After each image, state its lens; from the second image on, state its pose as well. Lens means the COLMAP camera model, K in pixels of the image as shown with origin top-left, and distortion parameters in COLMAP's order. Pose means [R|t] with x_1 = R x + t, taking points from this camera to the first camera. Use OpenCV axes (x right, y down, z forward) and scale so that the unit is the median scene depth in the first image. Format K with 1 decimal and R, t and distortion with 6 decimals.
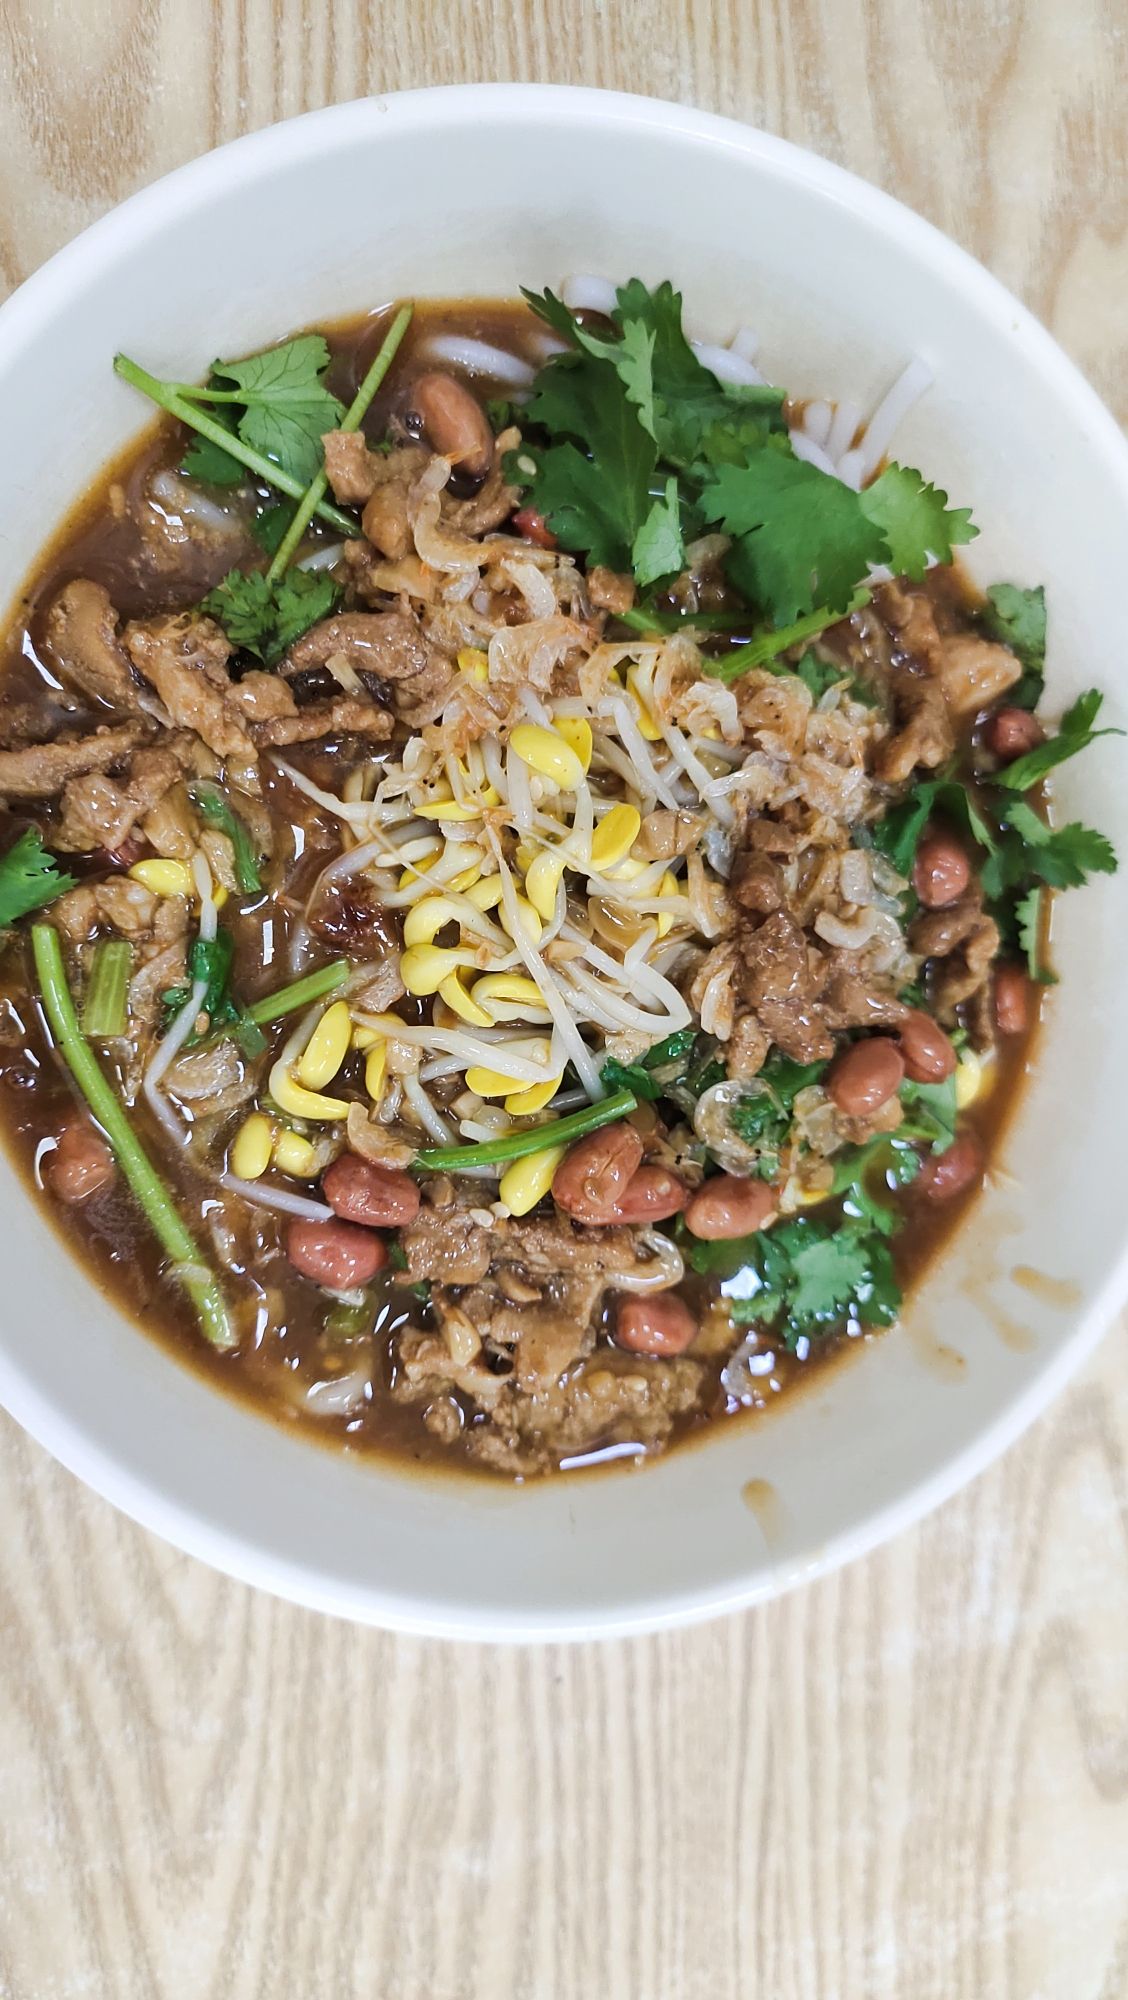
lens RADIAL K [[1527.6, 0, 564.0], [0, 1527.6, 1000.0], [0, 0, 1]] dist [-0.039803, 0.001174]
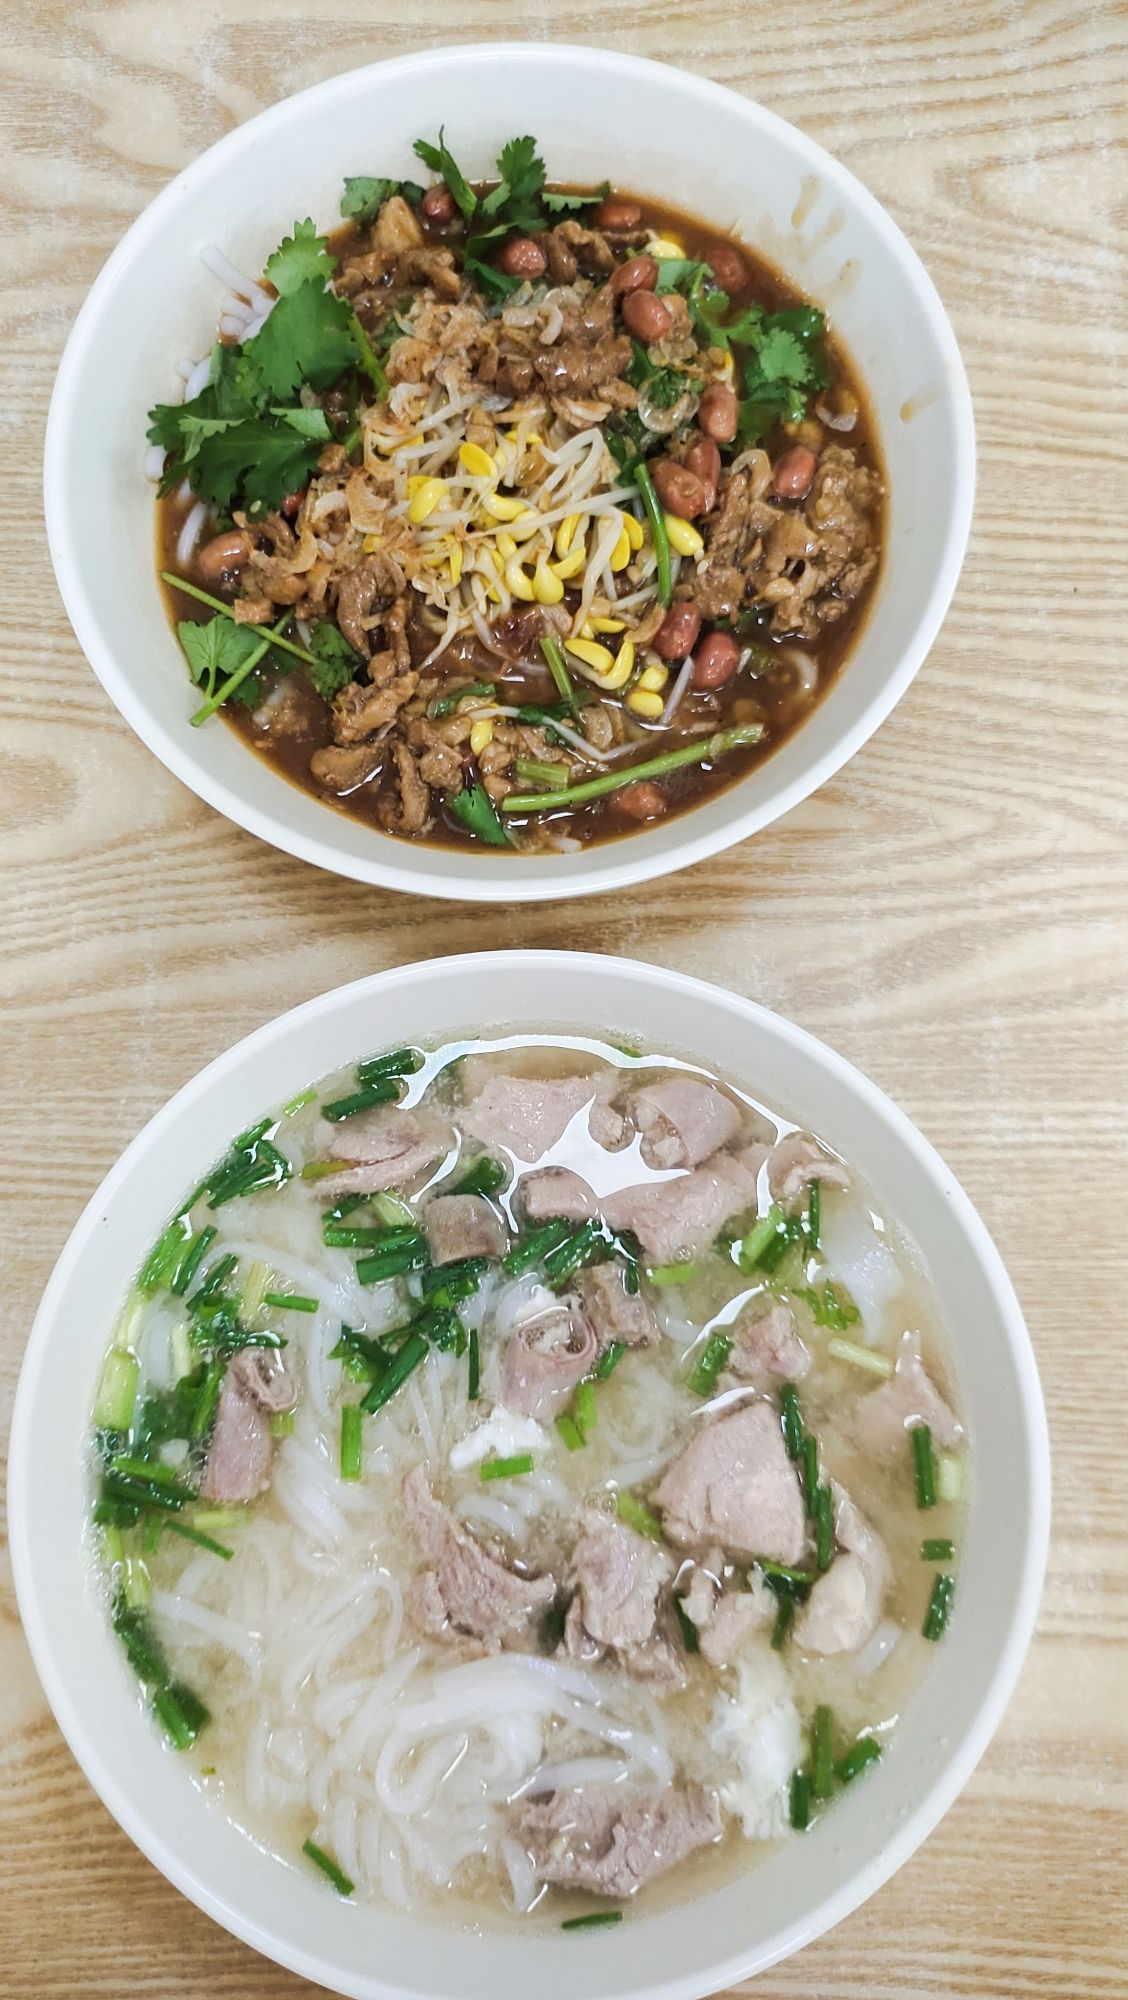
lens RADIAL K [[1426.3, 0, 564.0], [0, 1426.3, 1000.0], [0, 0, 1]] dist [0.002044, -0.072455]
pose [[0.084155, -0.975393, -0.203781, -0.204299], [0.991696, 0.101942, -0.078402, 0.159803], [0.097247, -0.195491, 0.975872, -0.593045]]
